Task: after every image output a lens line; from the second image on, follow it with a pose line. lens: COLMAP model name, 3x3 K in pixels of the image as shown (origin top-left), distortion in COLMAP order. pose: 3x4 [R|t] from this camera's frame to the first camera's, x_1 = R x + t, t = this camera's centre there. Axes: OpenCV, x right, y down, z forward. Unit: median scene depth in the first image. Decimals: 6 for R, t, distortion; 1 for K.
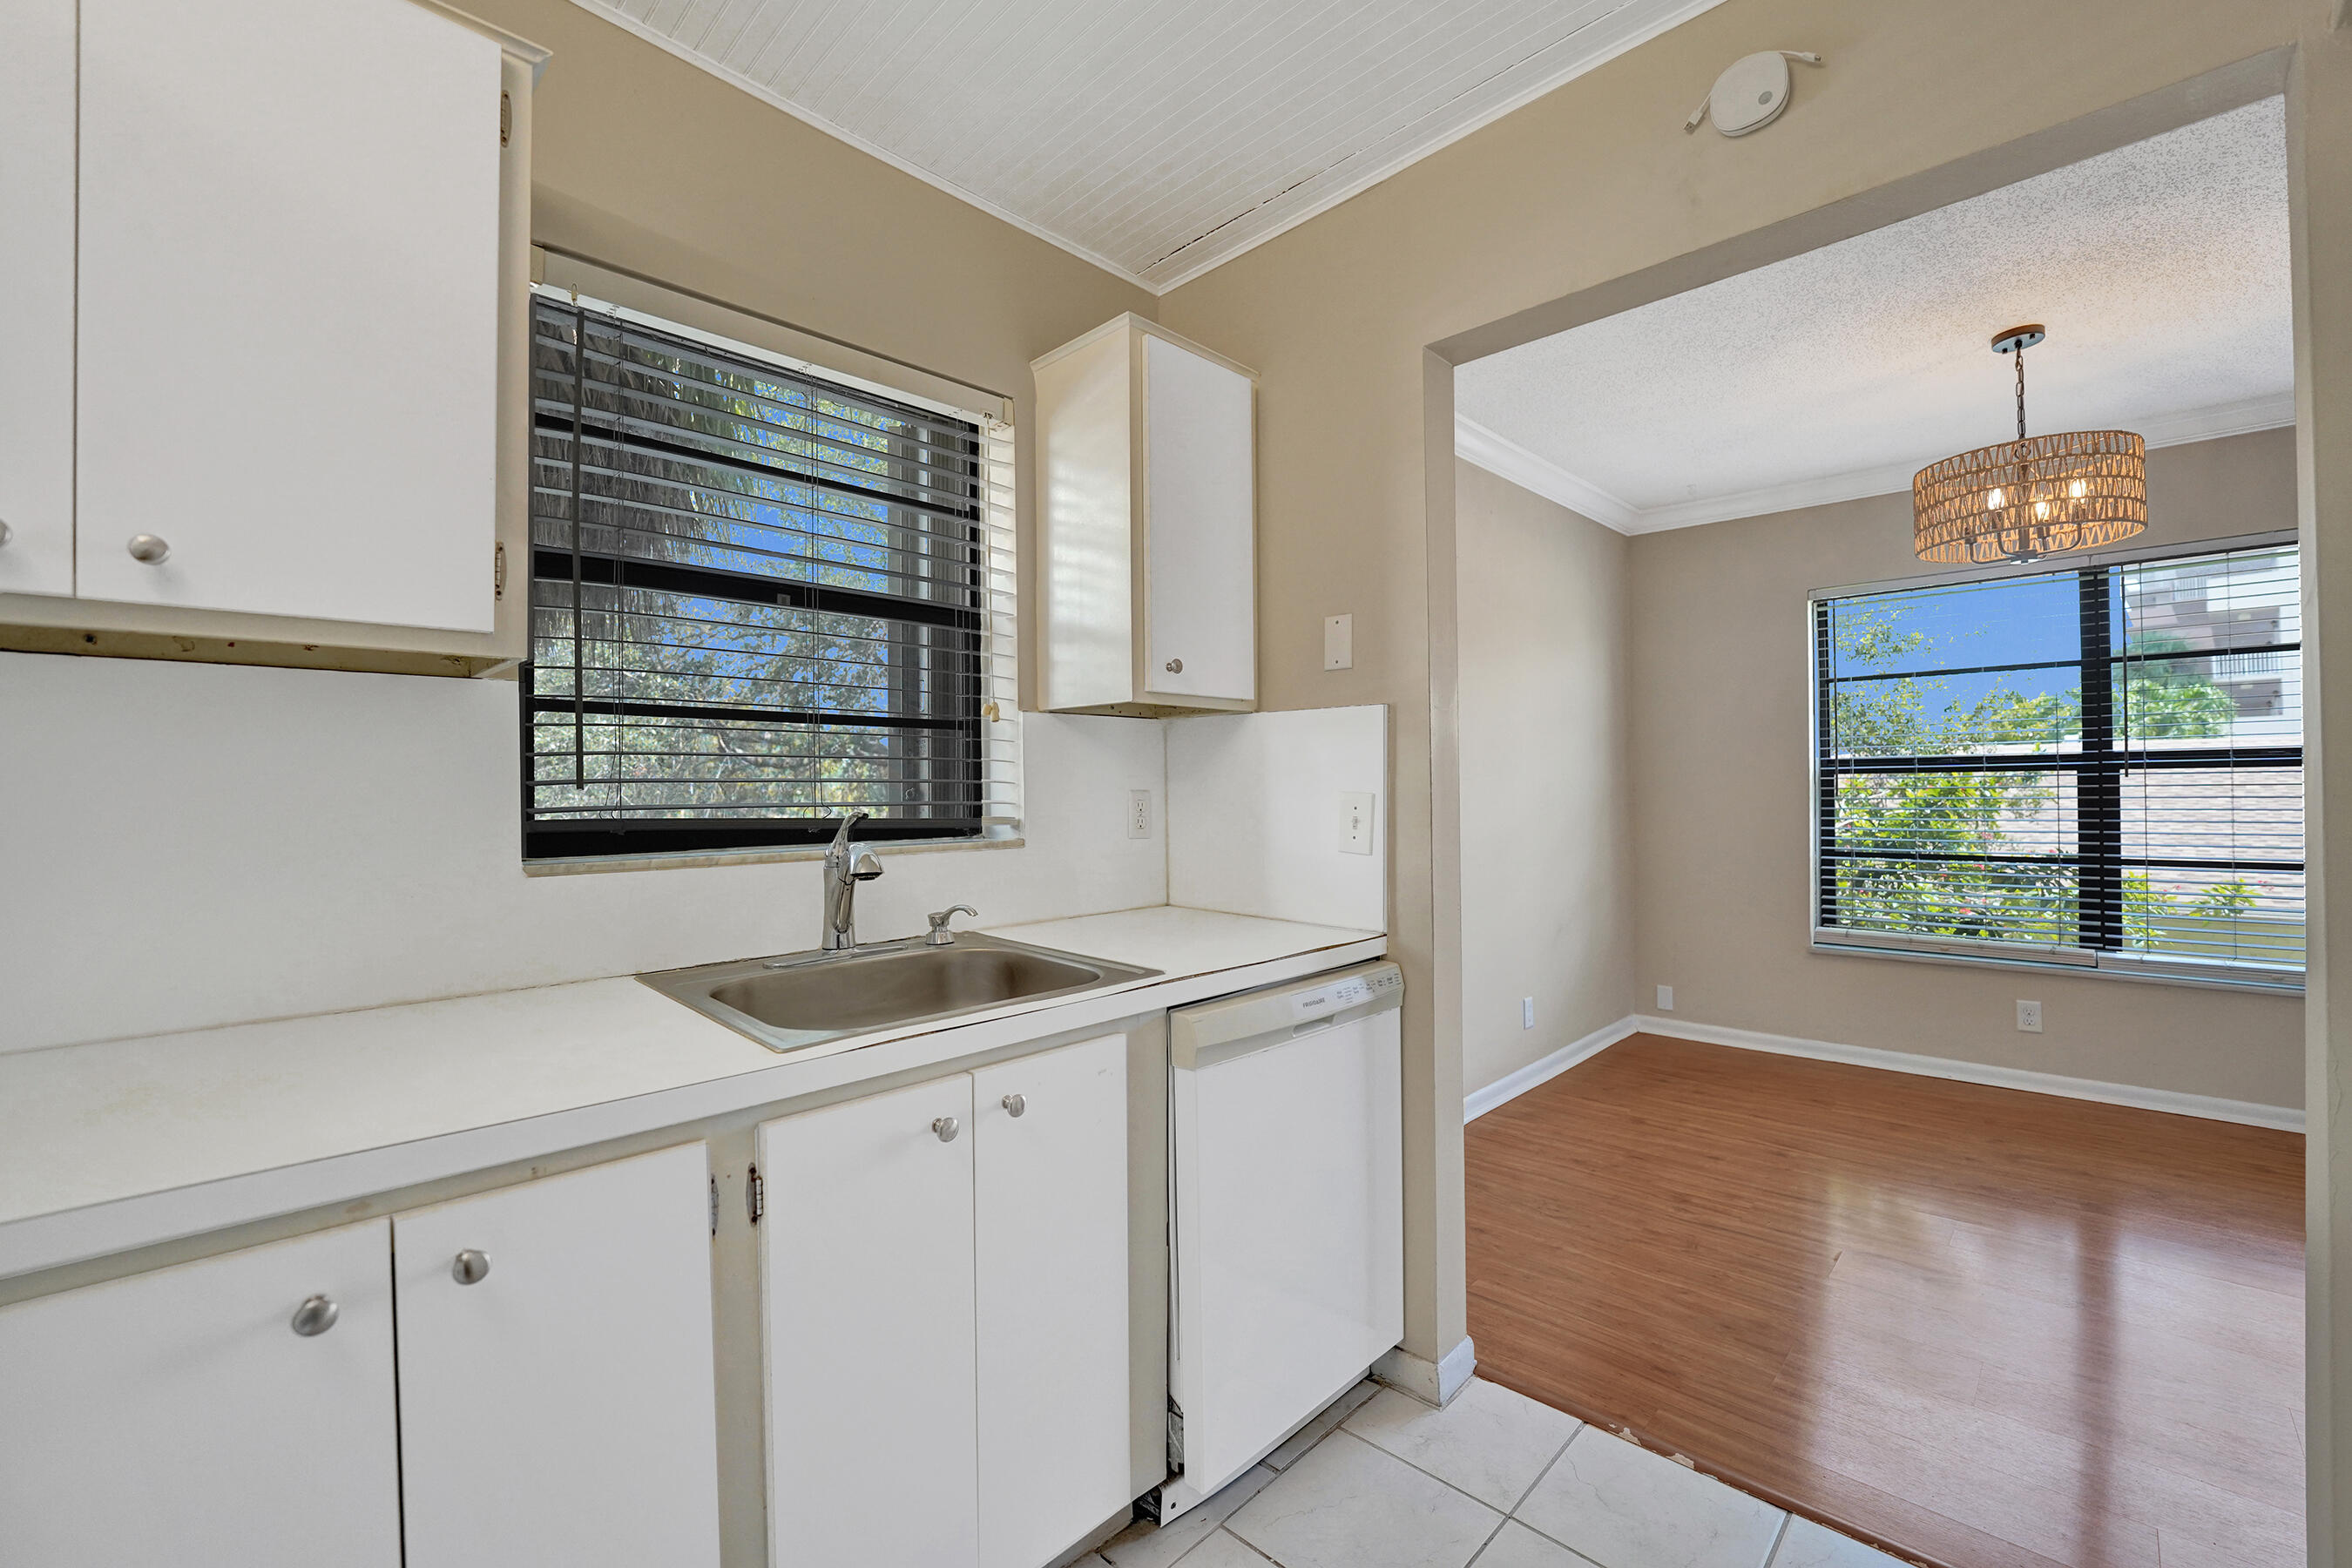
lens RADIAL K [[971.4, 0, 1180.8], [0, 971.4, 778.2], [0, 0, 1]] dist [-0.023288, 0.001924]
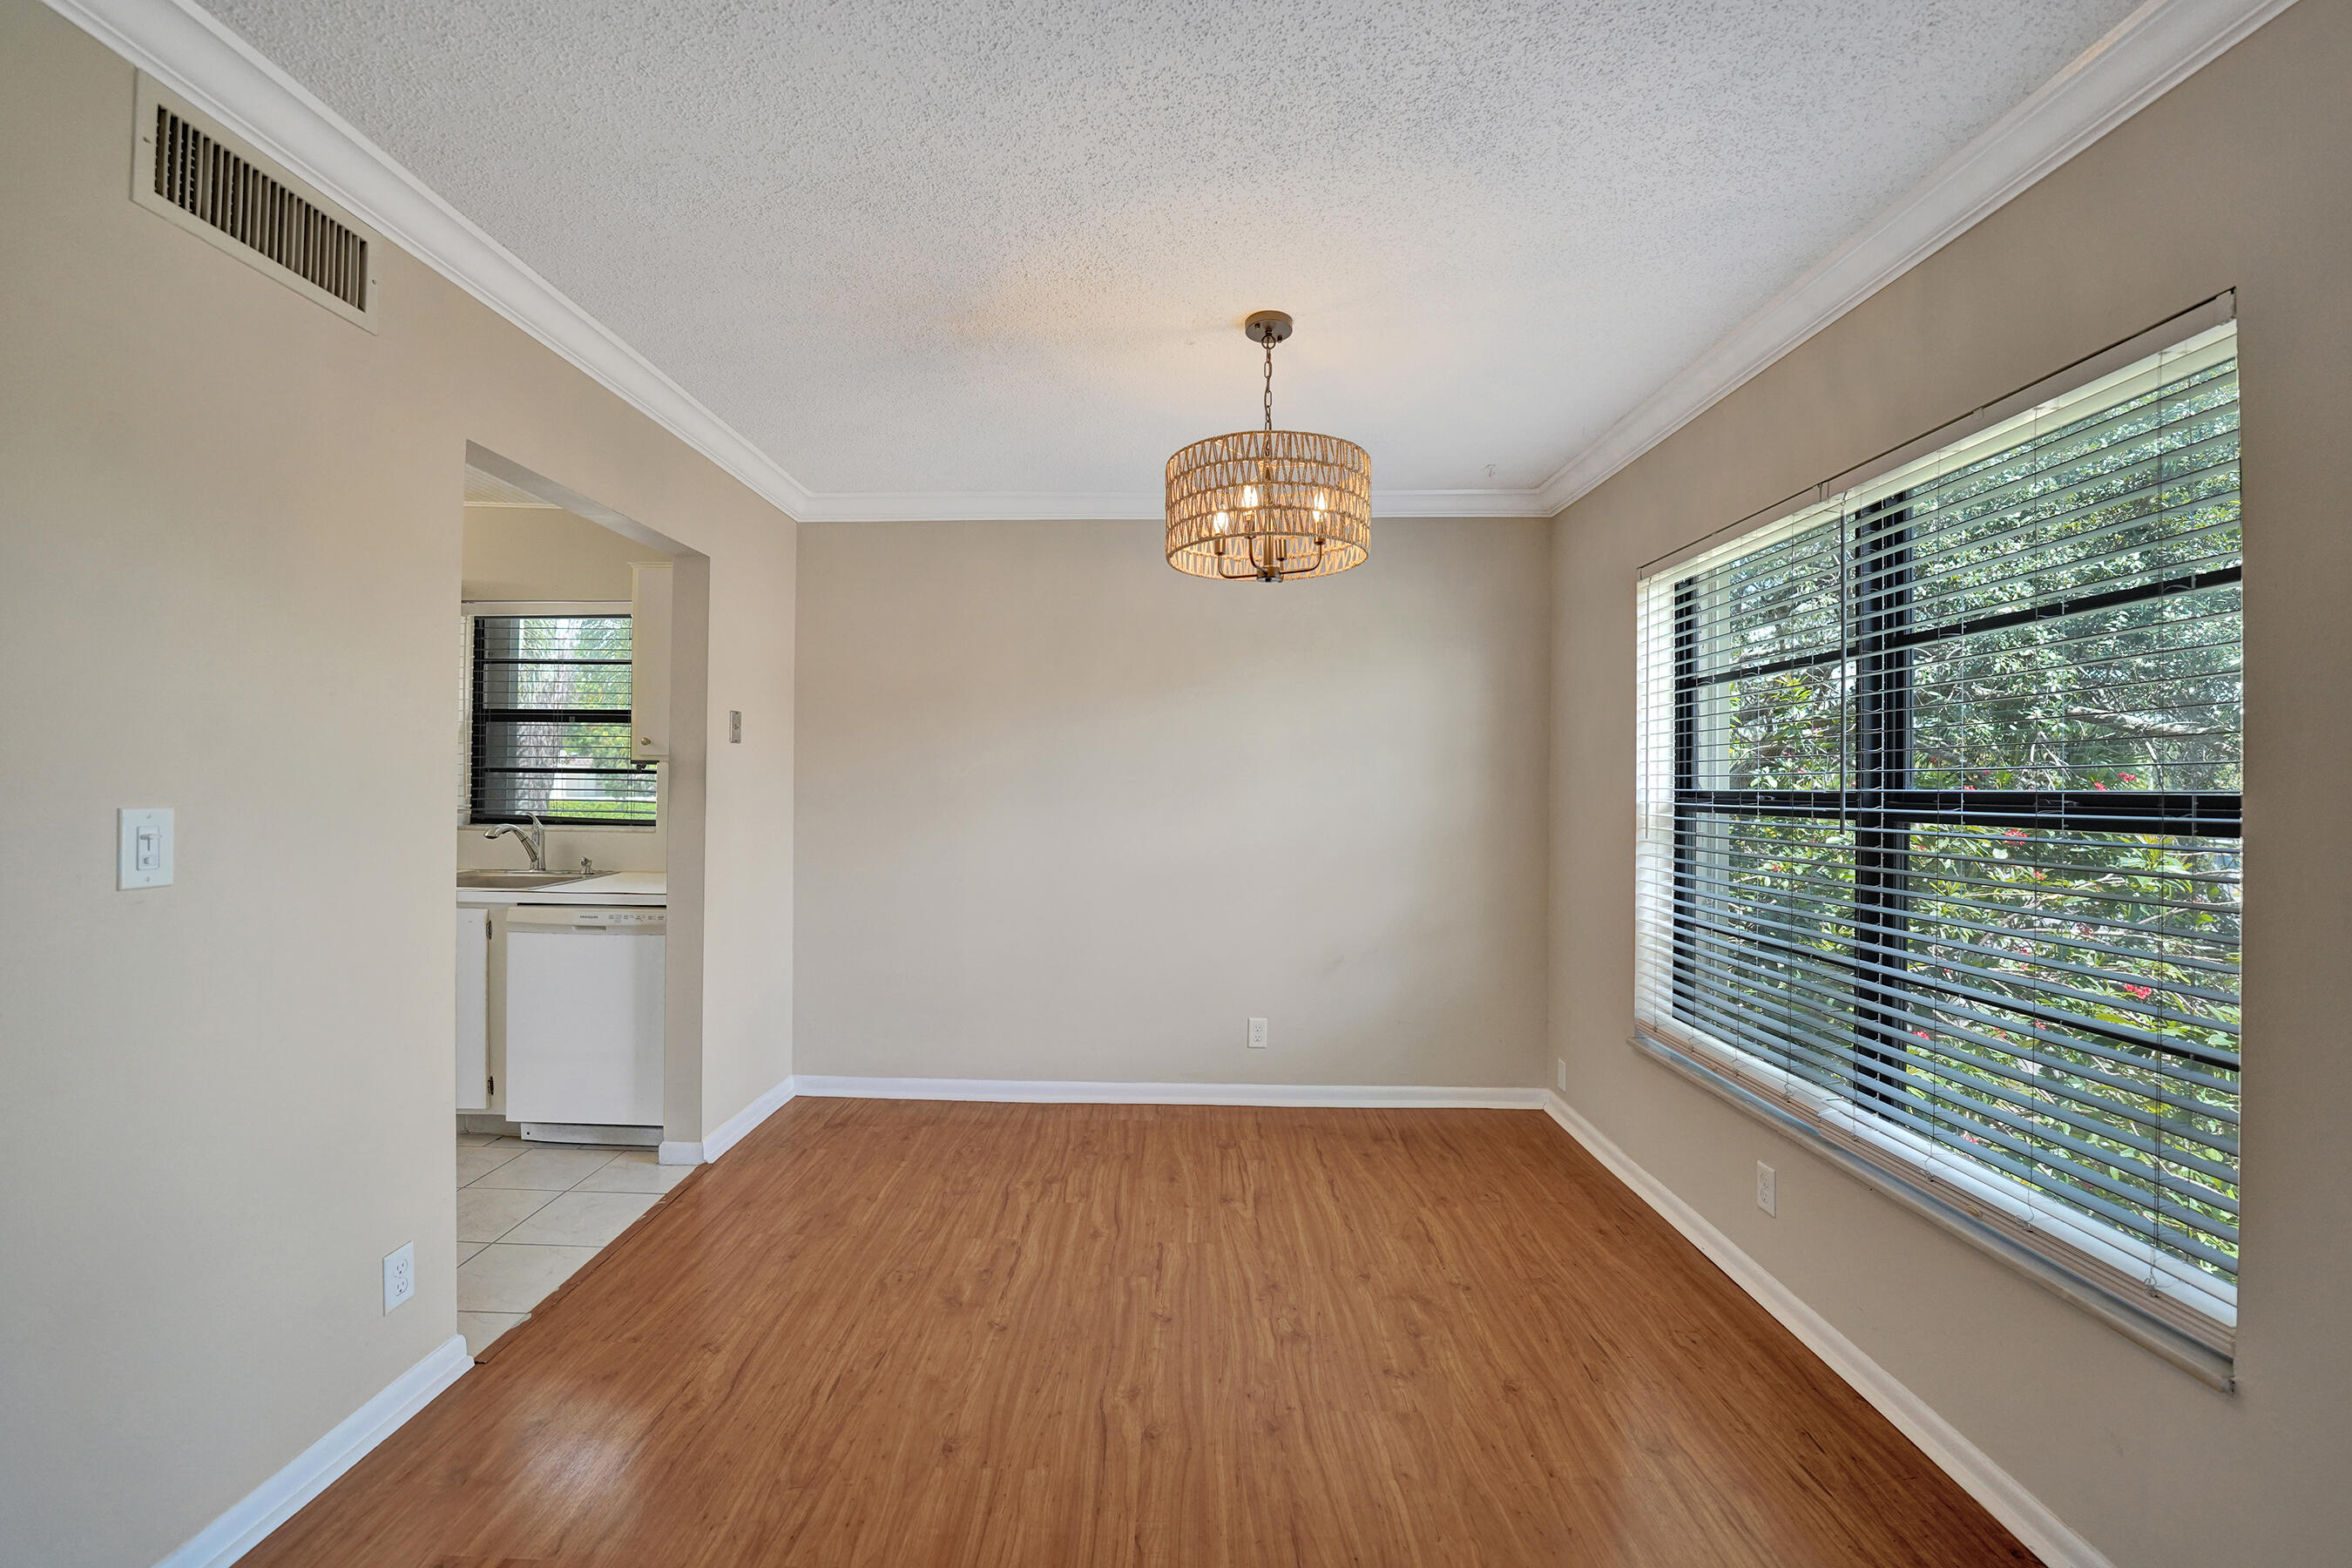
lens RADIAL K [[971.4, 0, 1167.5], [0, 971.4, 788.2], [0, 0, 1]] dist [-0.023288, 0.001924]
pose [[0.684594, 0.022336, -0.728582, 1.290944], [-0.011641, 0.999738, 0.019710, -0.044864], [0.728831, -0.005012, 0.684675, 0.285839]]
